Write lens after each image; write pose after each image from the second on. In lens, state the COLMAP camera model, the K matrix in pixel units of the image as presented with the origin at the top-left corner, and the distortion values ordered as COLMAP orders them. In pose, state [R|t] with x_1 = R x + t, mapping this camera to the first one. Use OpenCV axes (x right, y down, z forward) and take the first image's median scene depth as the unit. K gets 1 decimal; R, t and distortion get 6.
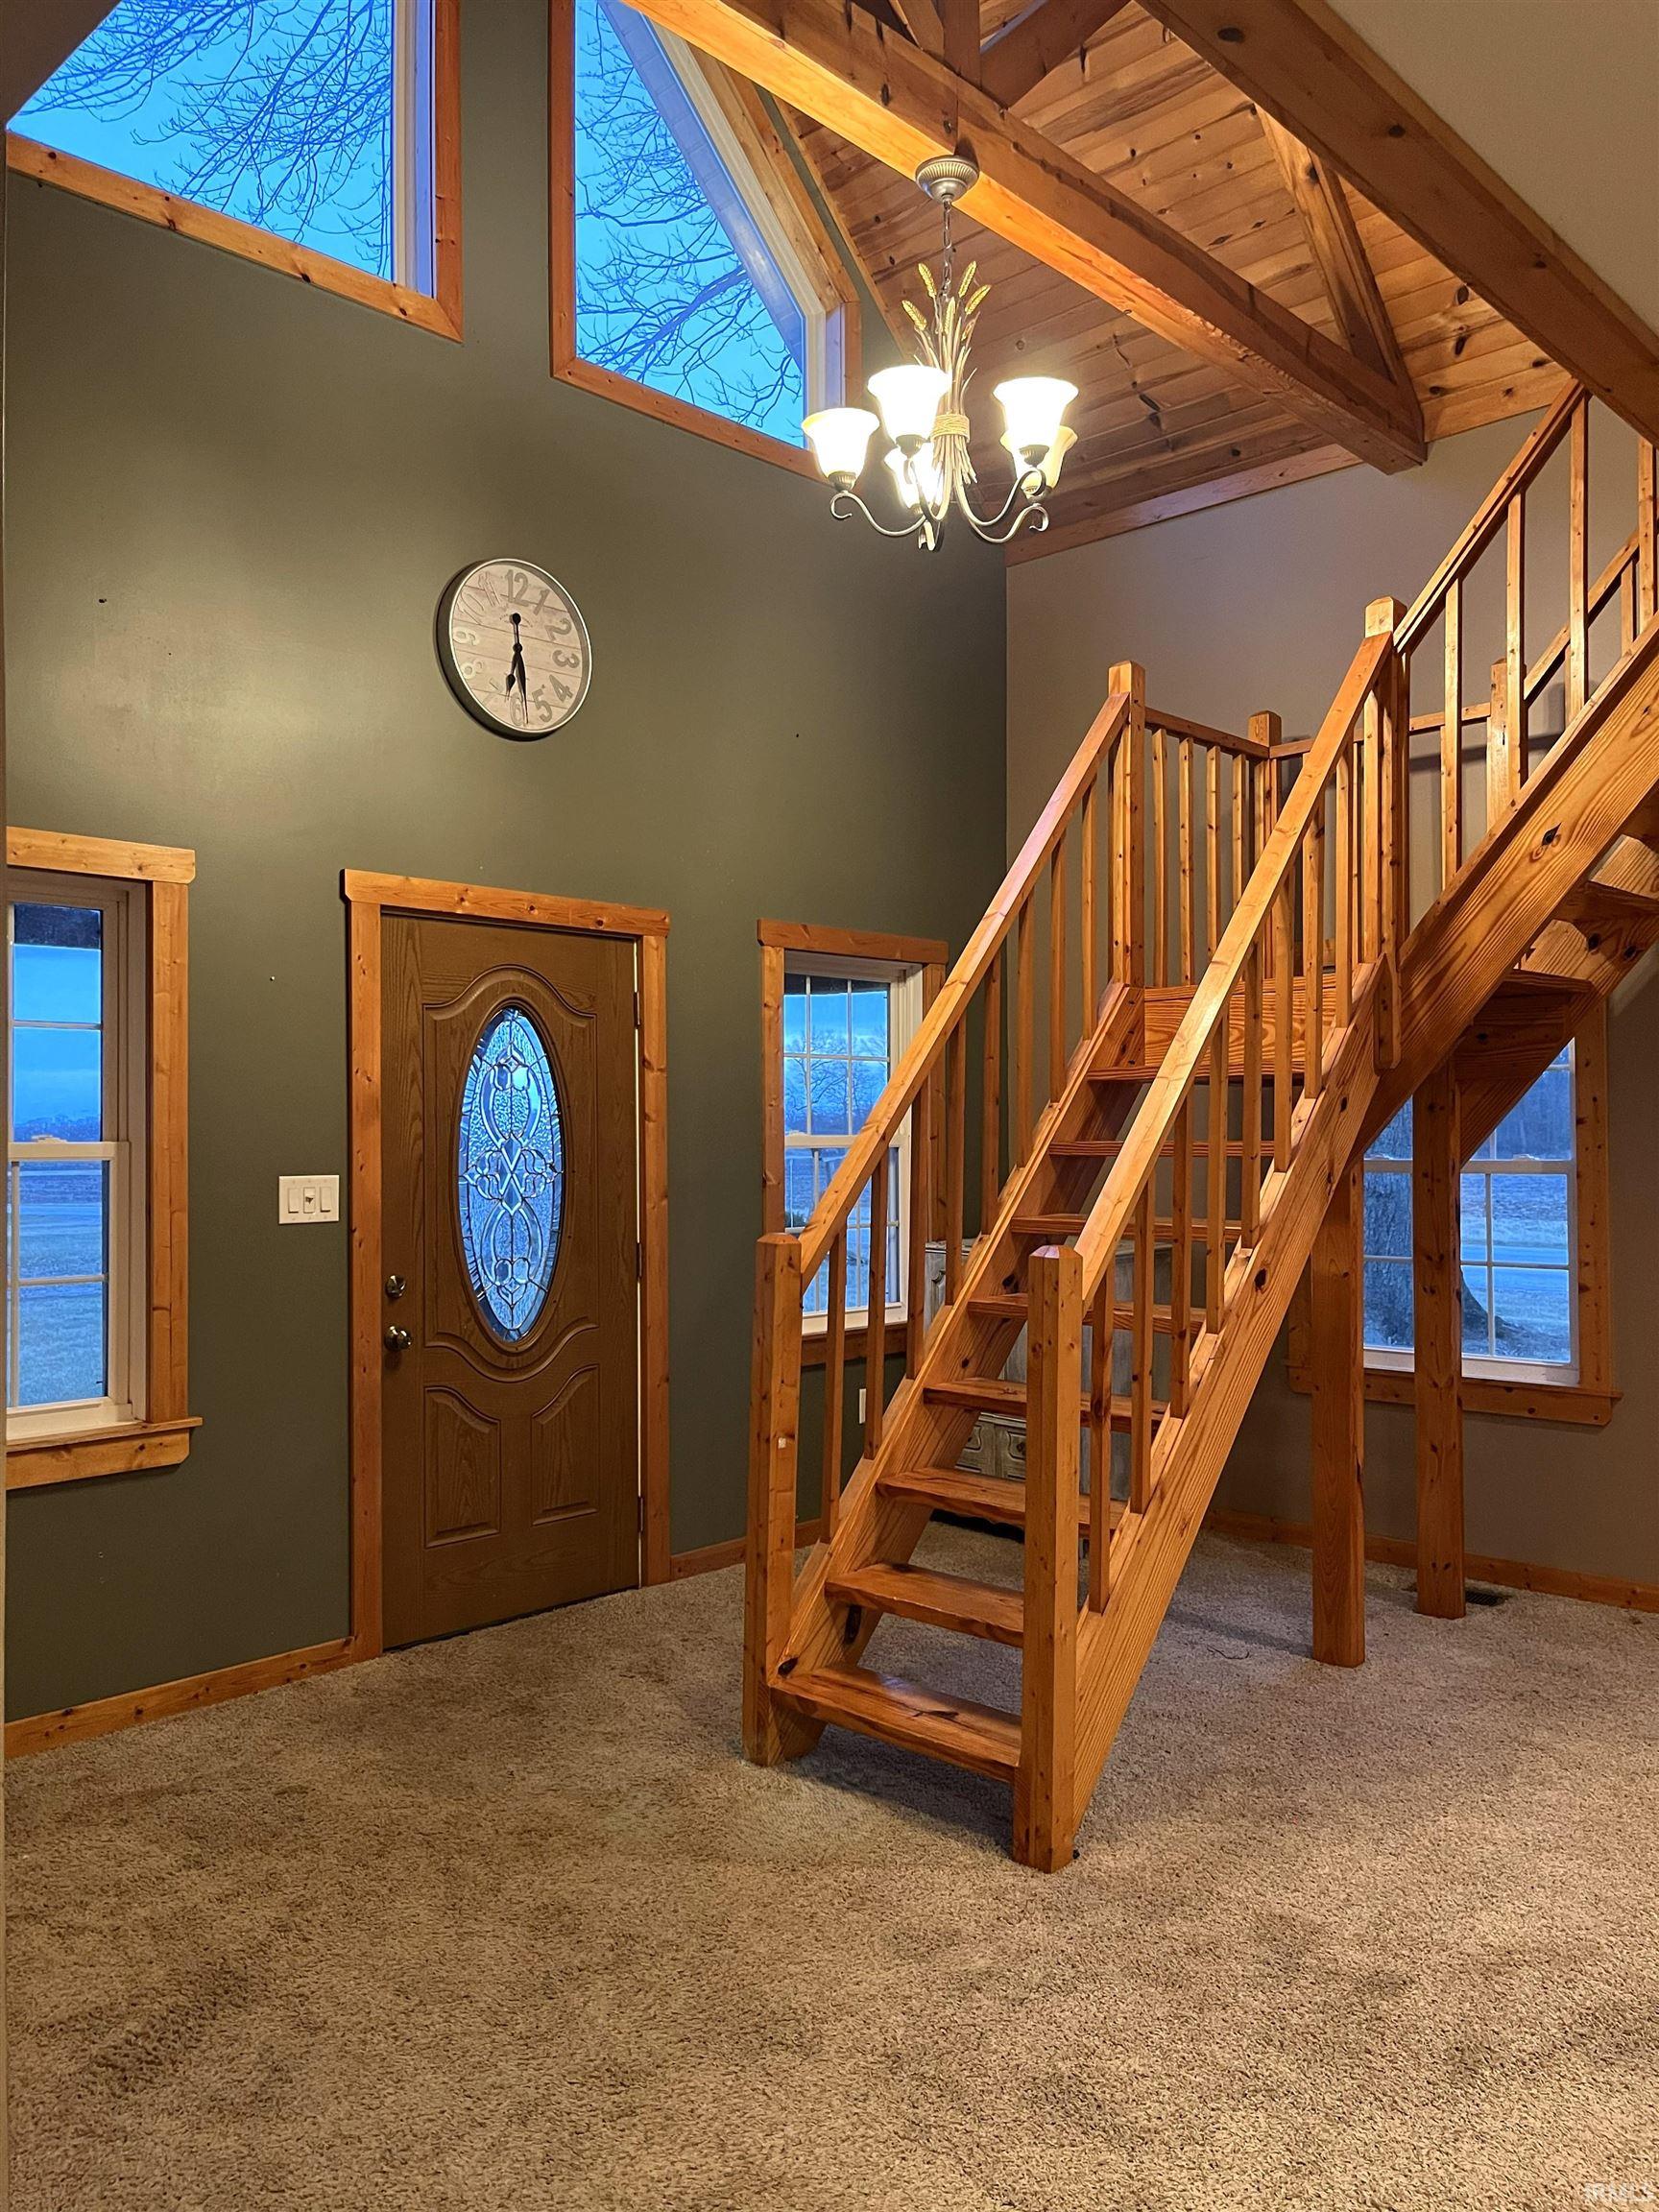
lens RADIAL K [[1662.5, 0, 842.9], [0, 1662.5, 1118.9], [0, 0, 1]] dist [0.065188, -0.094845]
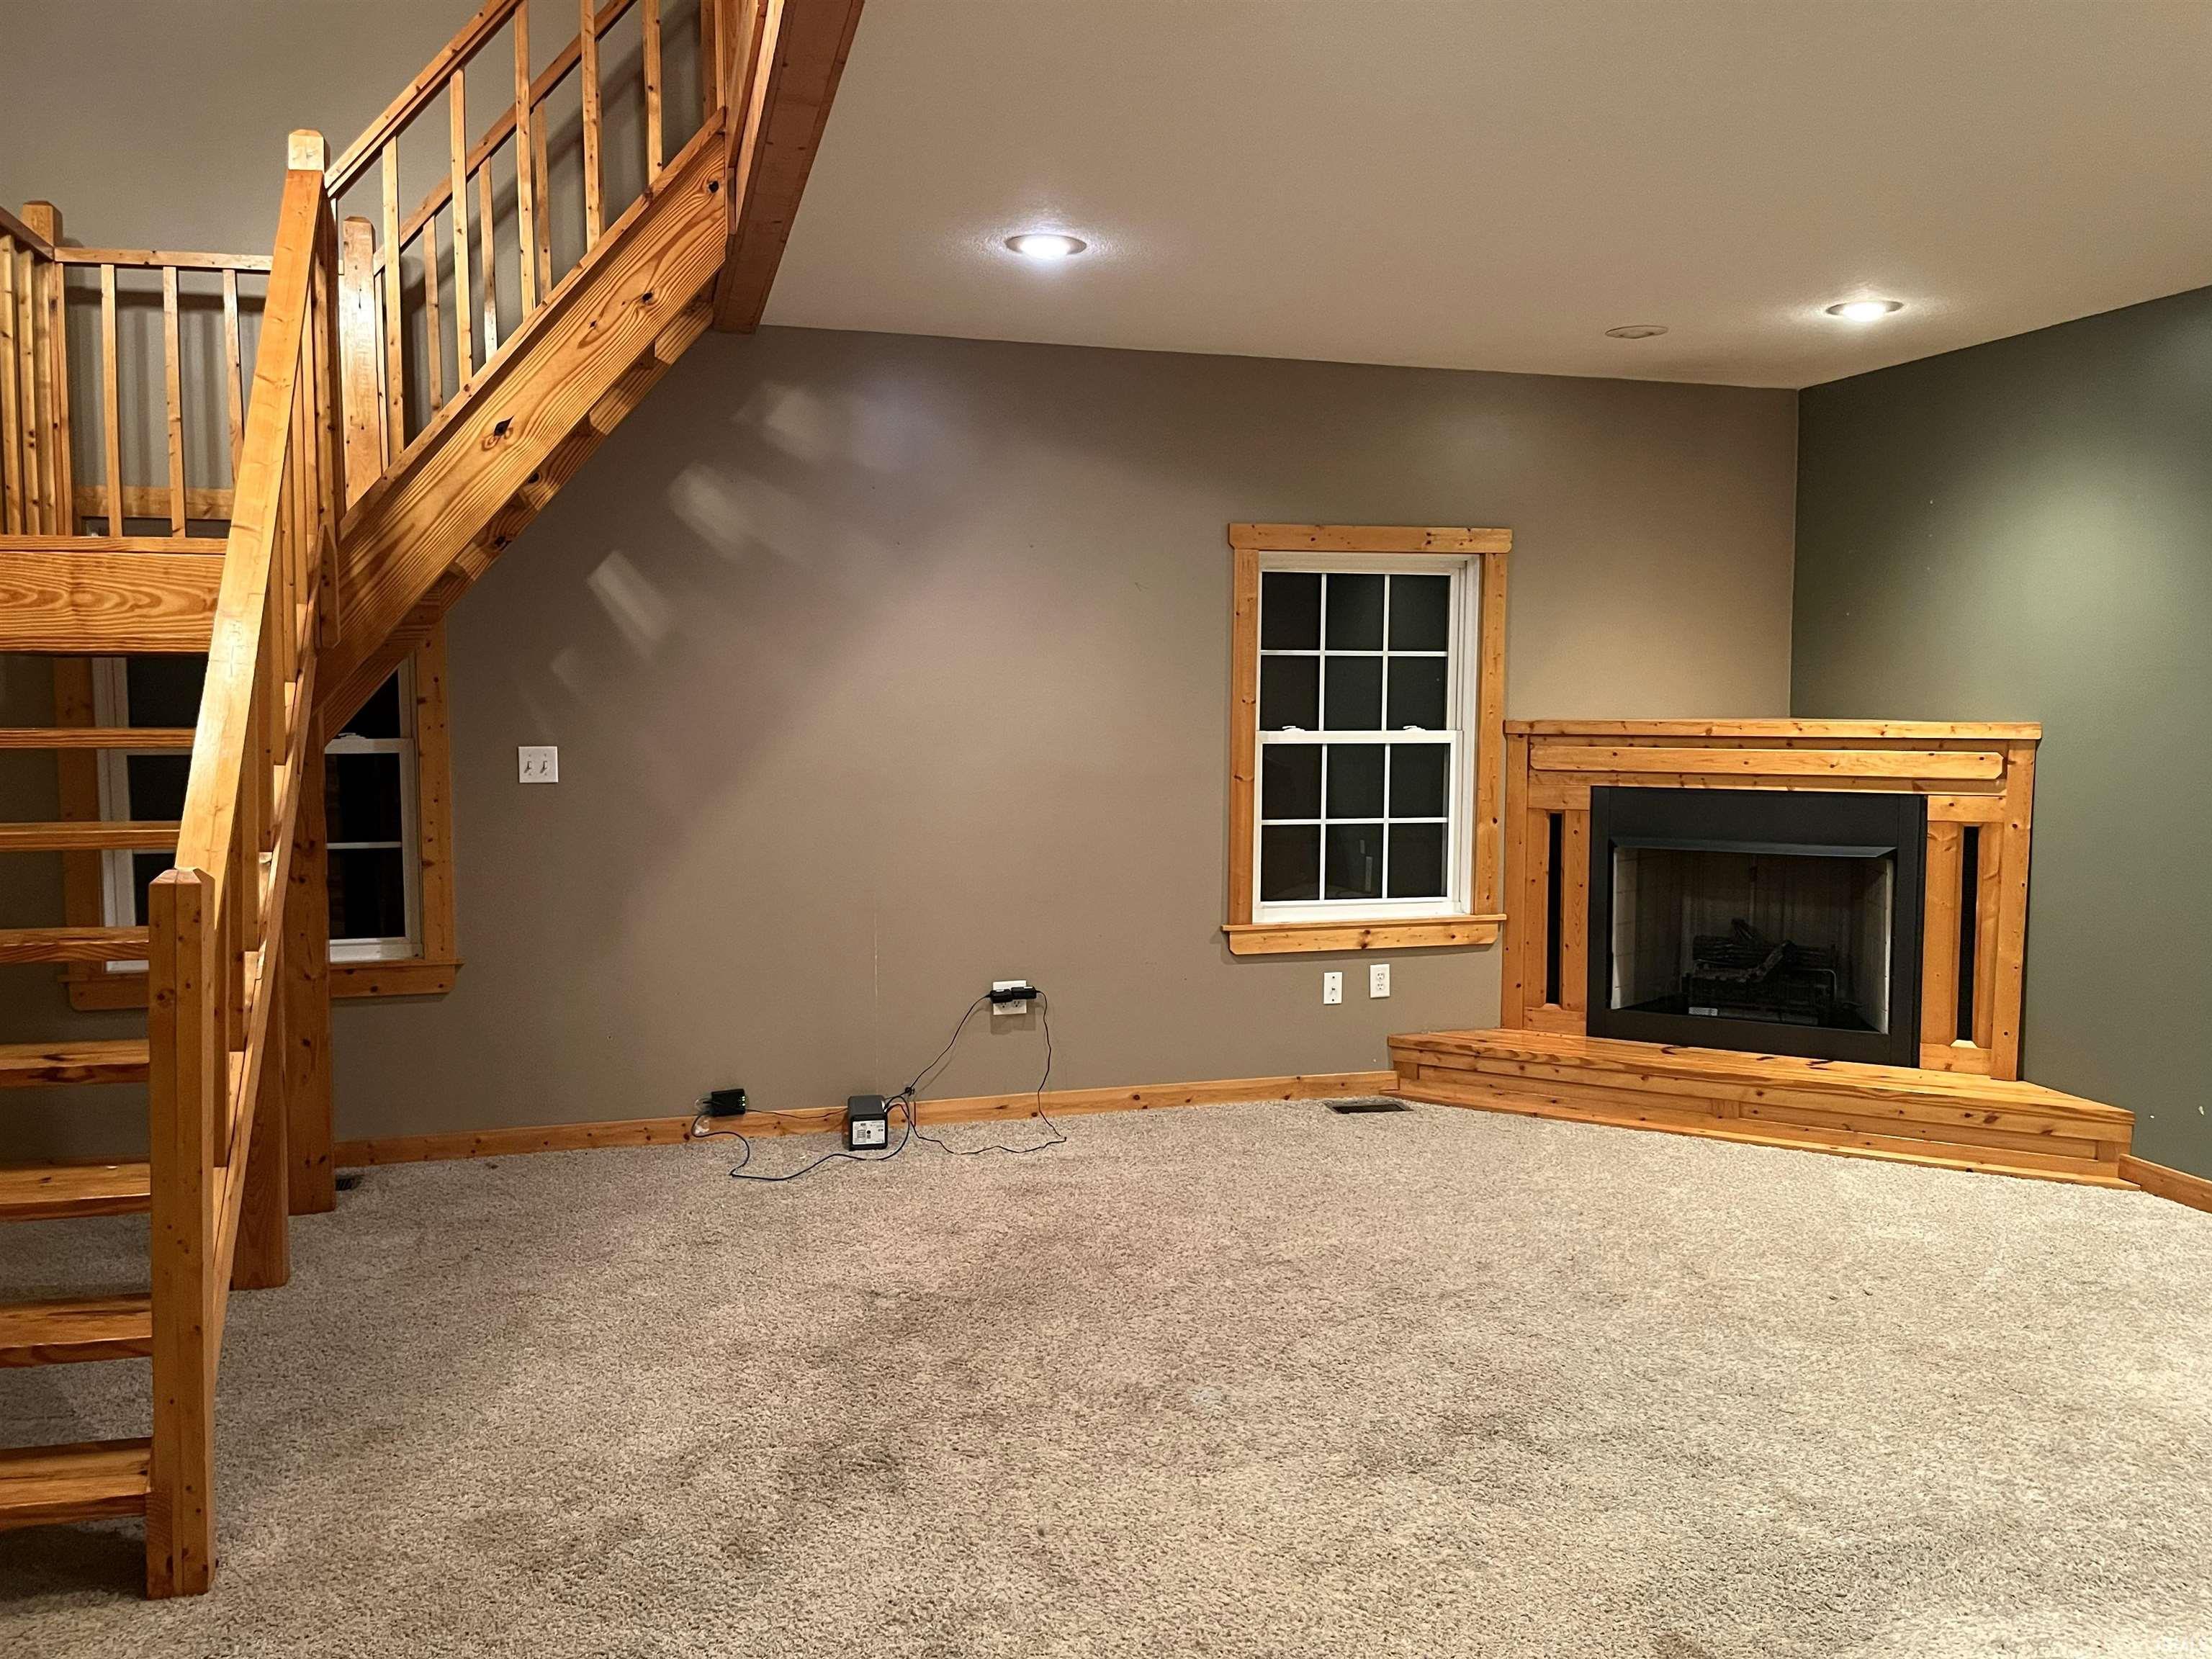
lens RADIAL K [[1662.5, 0, 1106.0], [0, 1662.5, 829.5], [0, 0, 1]] dist [0.065188, -0.094845]
pose [[0.504998, -0.065726, 0.860614, -0.284422], [-0.013915, 0.996347, 0.084256, -0.015319], [-0.863008, -0.054525, 0.502239, 0.152682]]
